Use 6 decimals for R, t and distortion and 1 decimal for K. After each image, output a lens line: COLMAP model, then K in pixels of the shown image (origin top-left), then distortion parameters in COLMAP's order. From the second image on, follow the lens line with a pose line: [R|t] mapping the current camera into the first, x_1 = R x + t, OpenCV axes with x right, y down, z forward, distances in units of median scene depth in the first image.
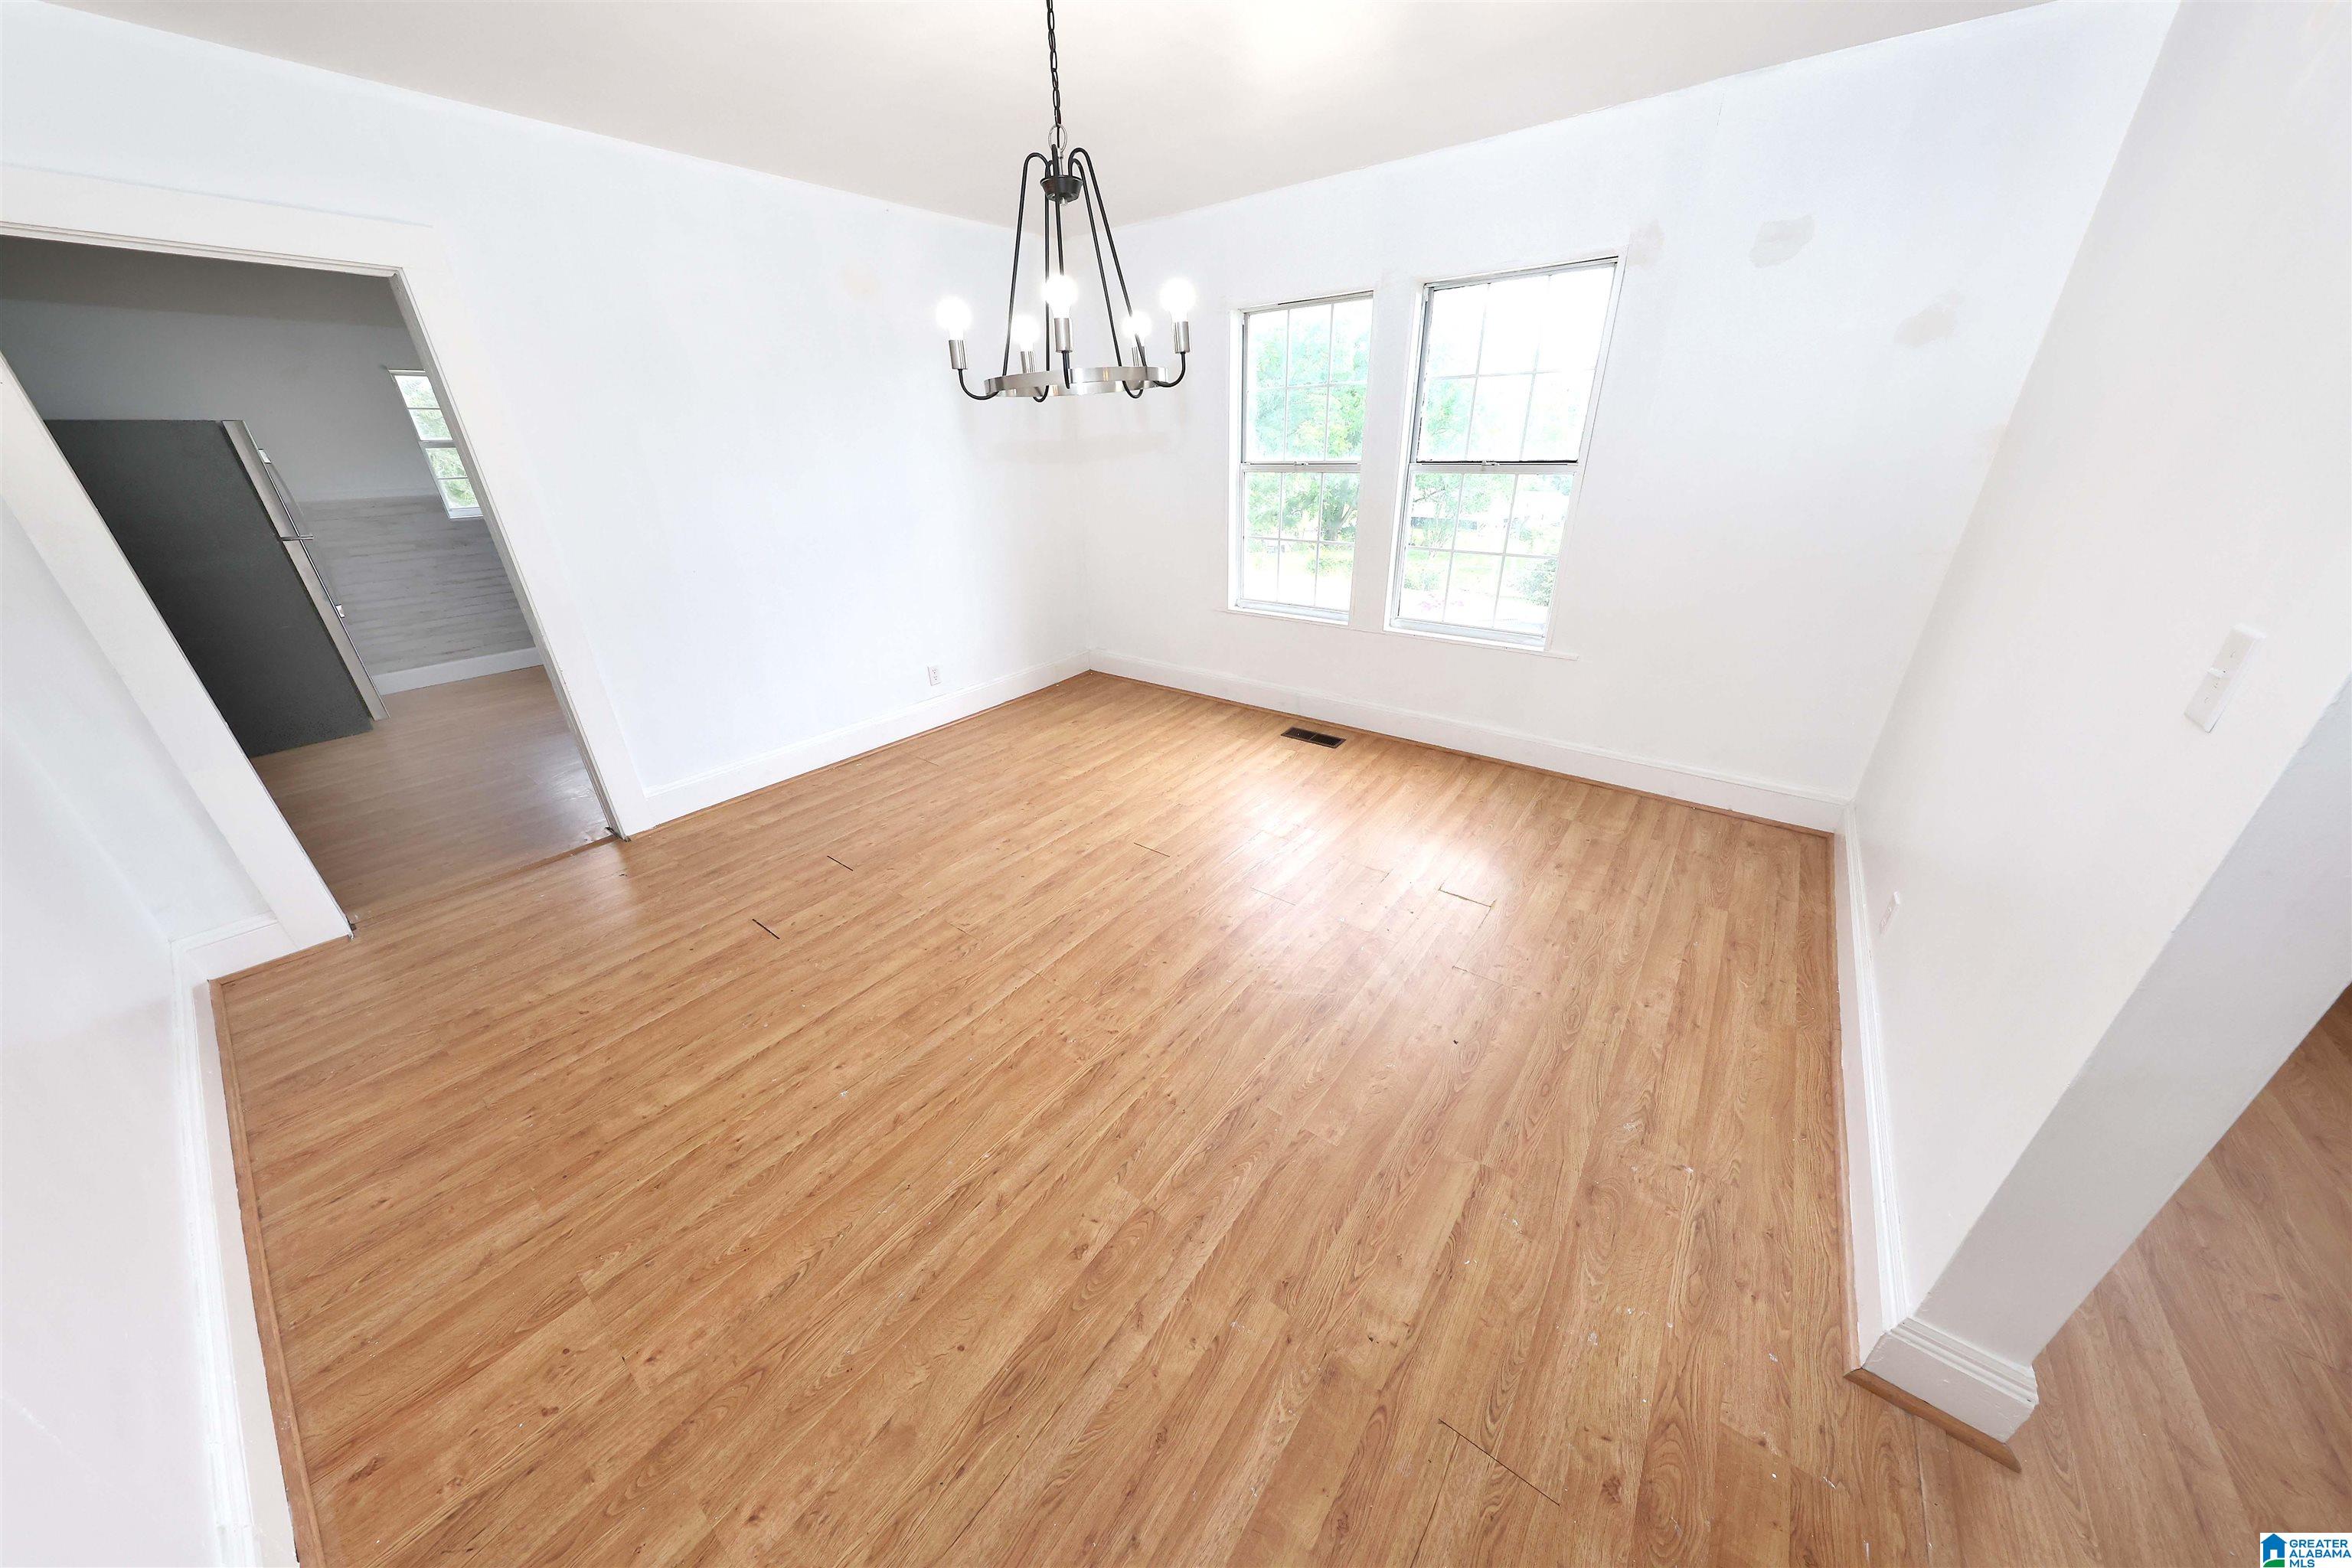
lens RADIAL K [[737.6, 0, 1181.2], [0, 737.6, 784.3], [0, 0, 1]] dist [-0.001480, -0.000410]
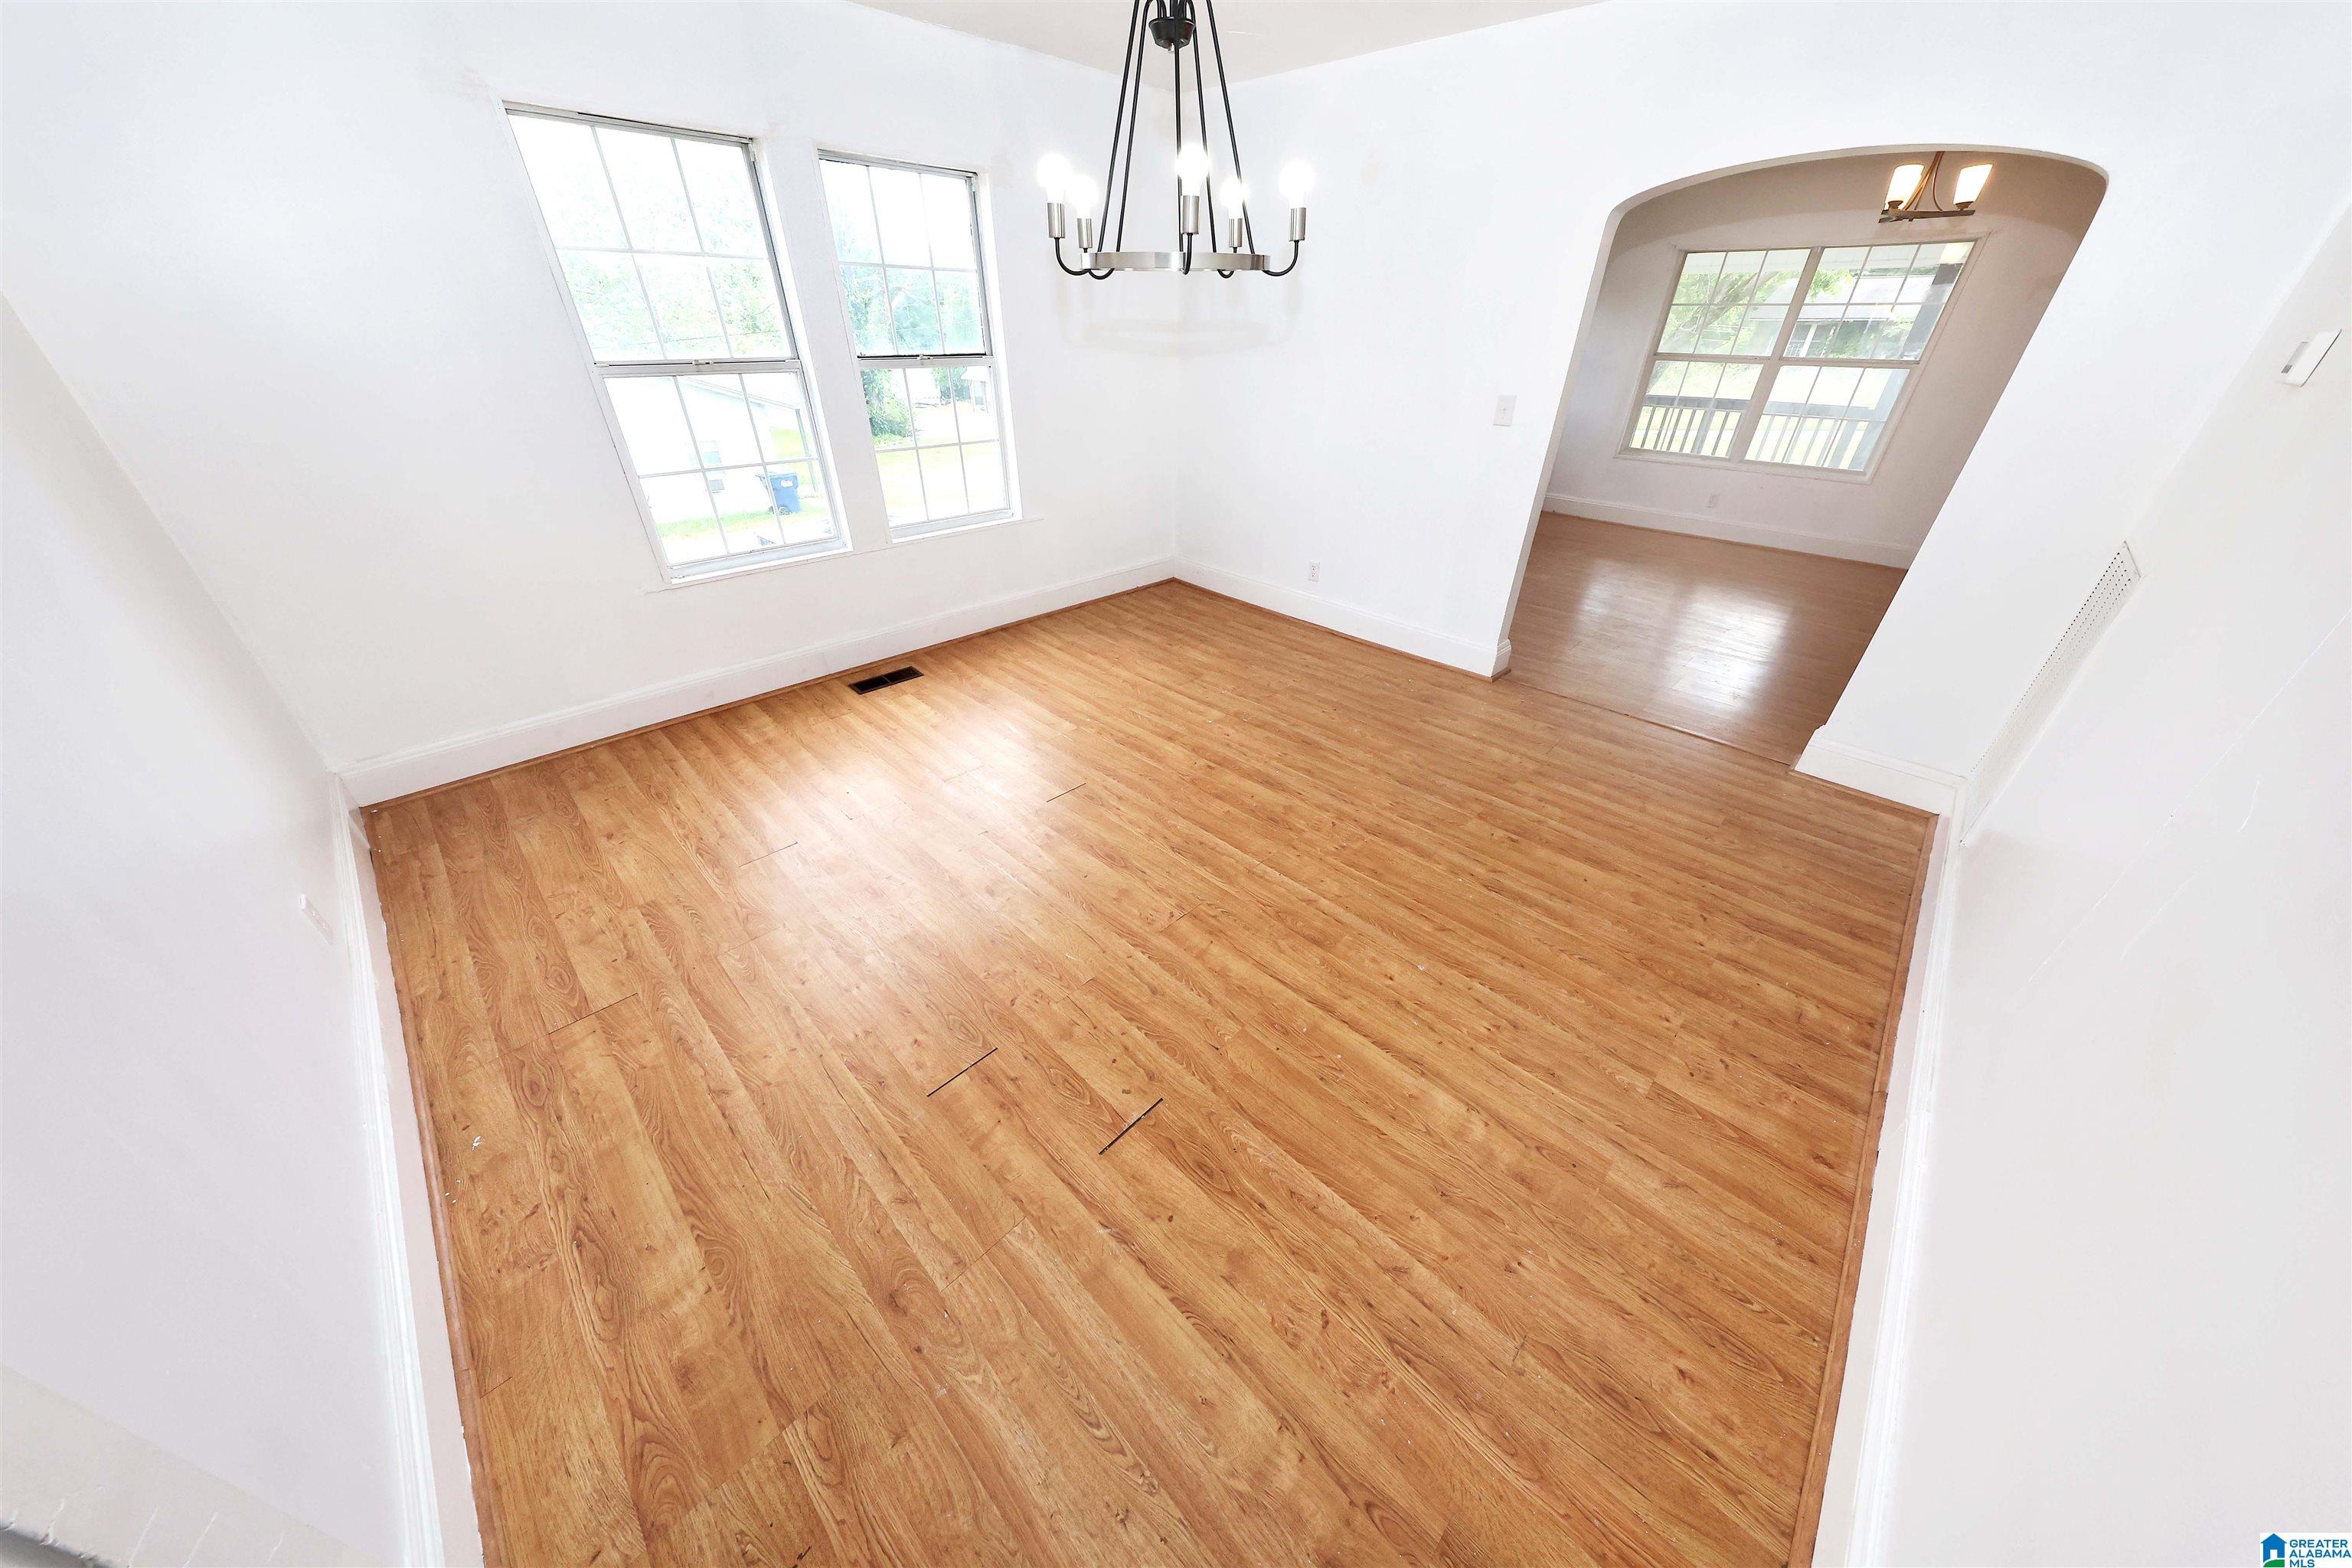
lens RADIAL K [[737.6, 0, 1174.5], [0, 737.6, 795.0], [0, 0, 1]] dist [-0.001480, -0.000410]
pose [[0.117457, -0.514936, 0.849143, -1.196044], [0.415664, 0.802050, 0.428881, -0.369489], [-0.901902, 0.302583, 0.308247, 0.850939]]
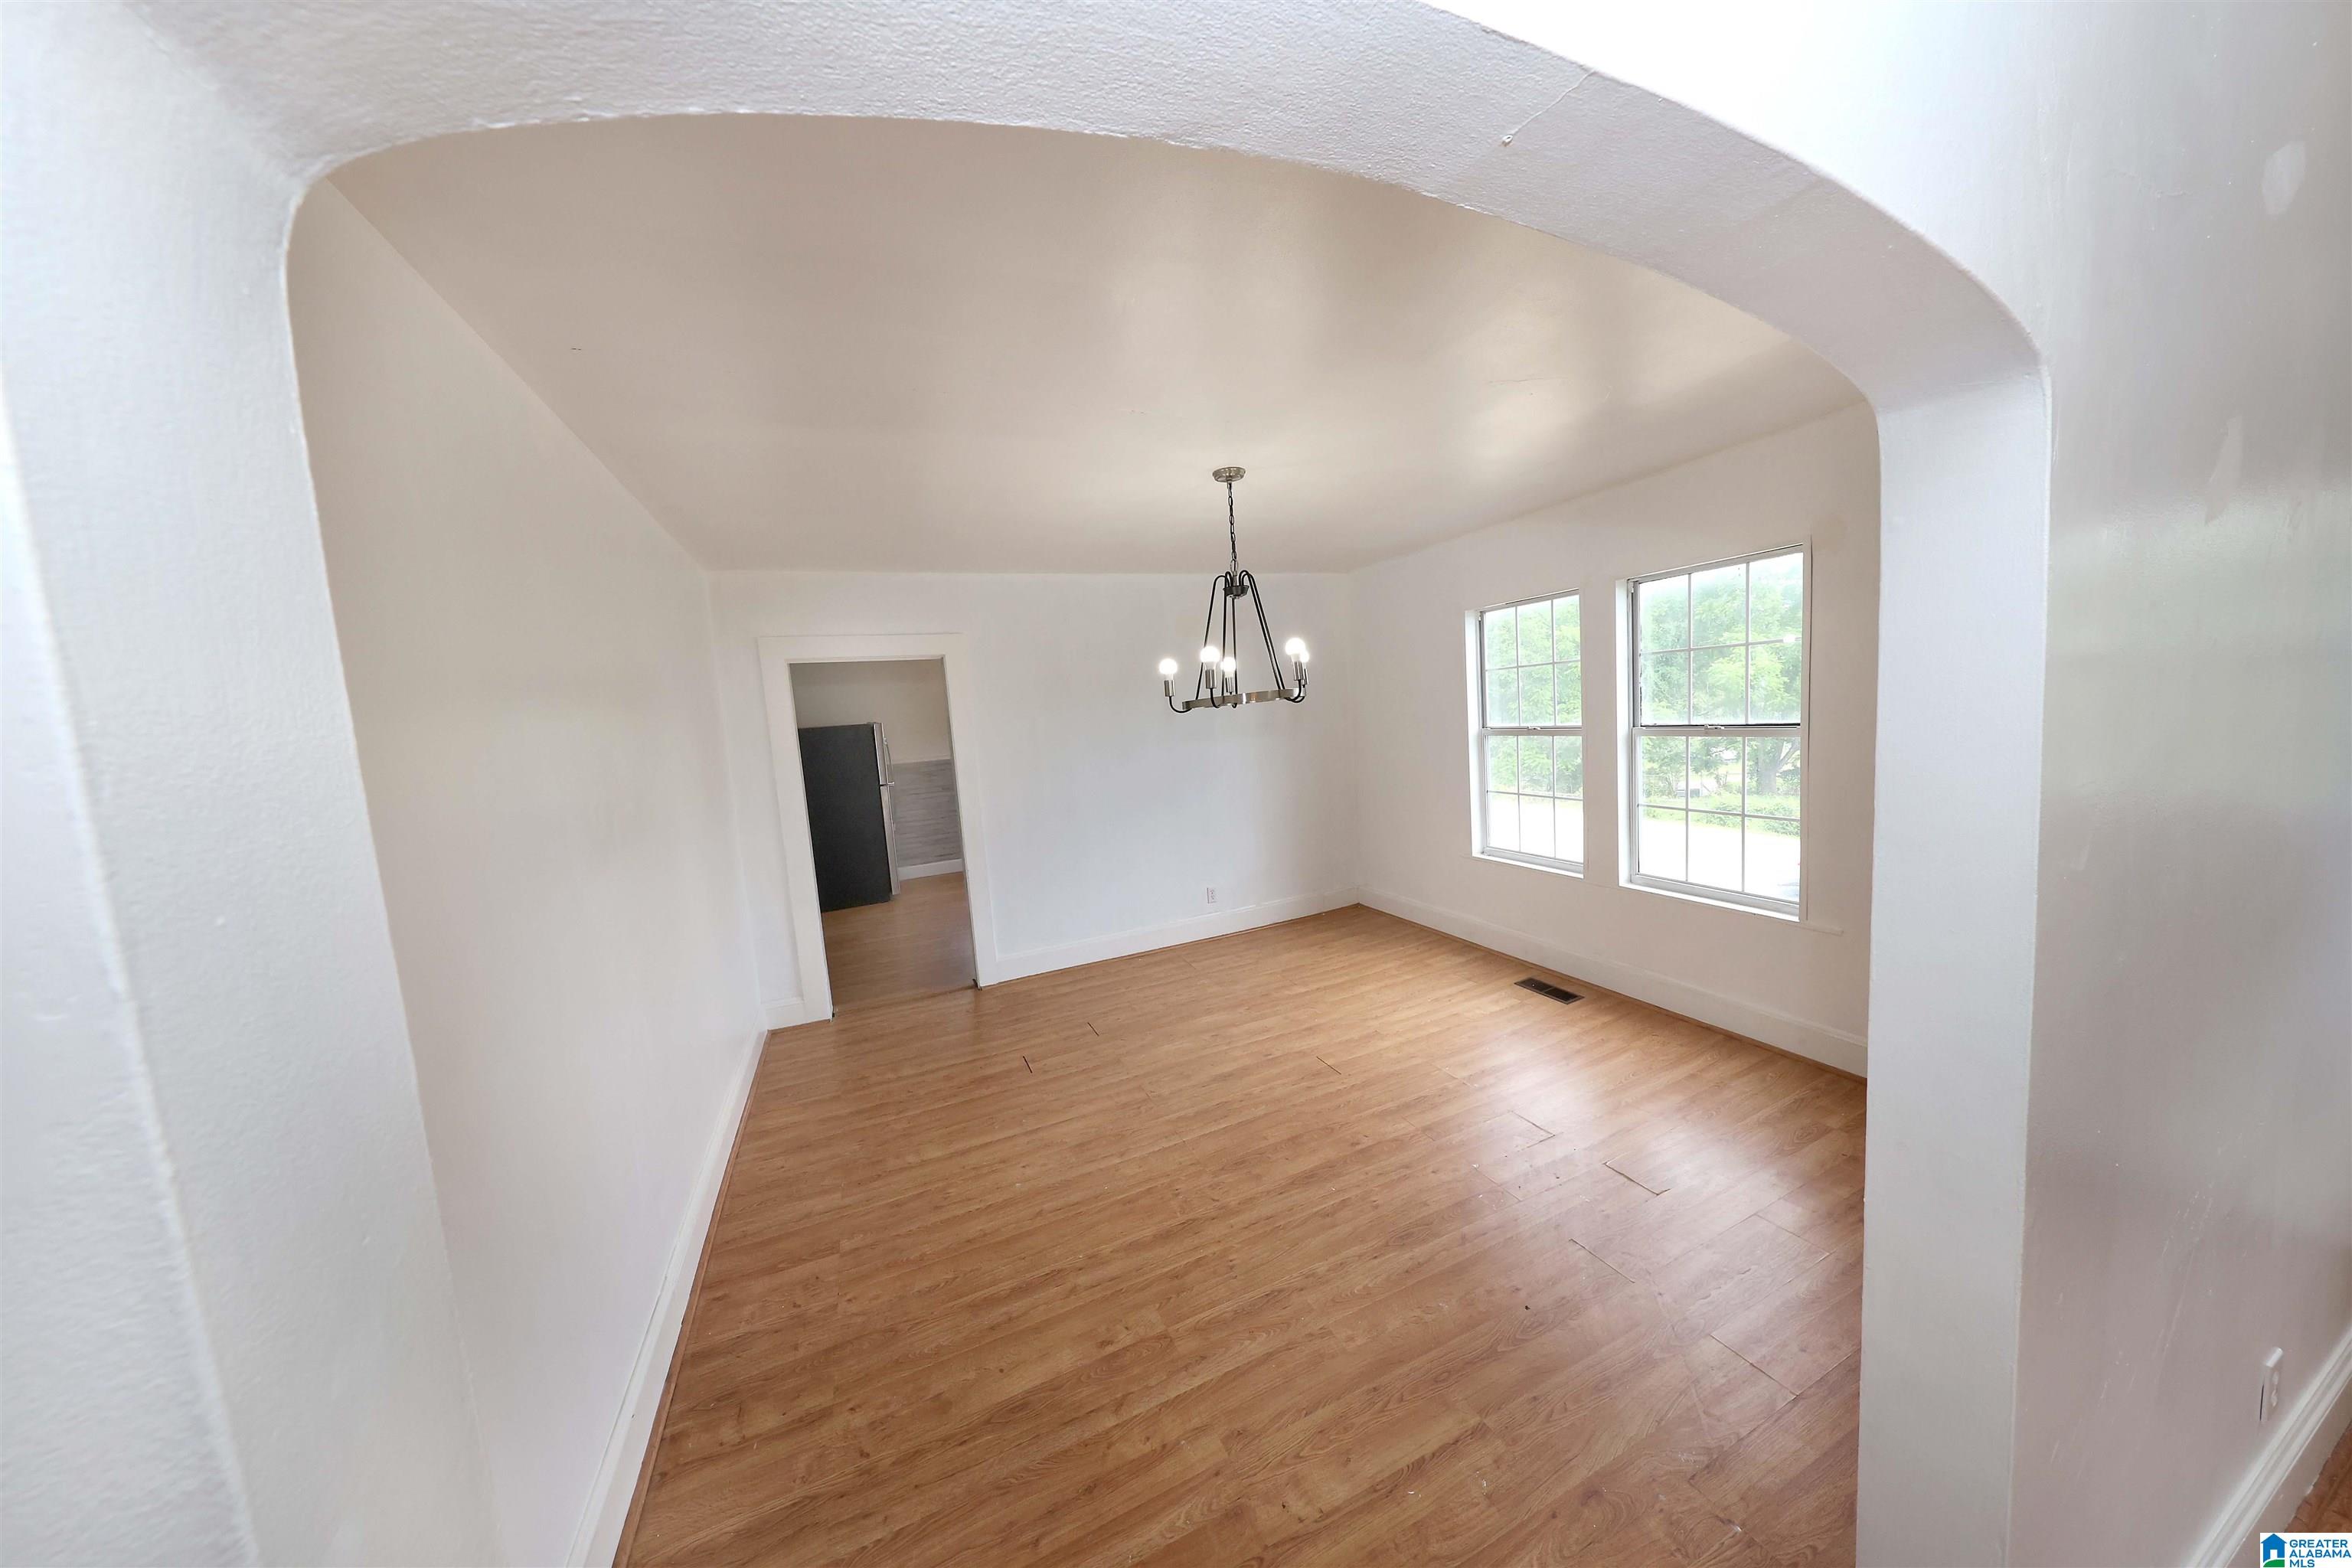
lens RADIAL K [[737.6, 0, 1176.8], [0, 737.6, 784.6], [0, 0, 1]] dist [-0.001480, -0.000410]
pose [[0.872970, 0.008149, -0.487706, 0.427472], [-0.158246, 0.950511, -0.267369, 0.030496], [0.461391, 0.310583, 0.831057, -0.215321]]
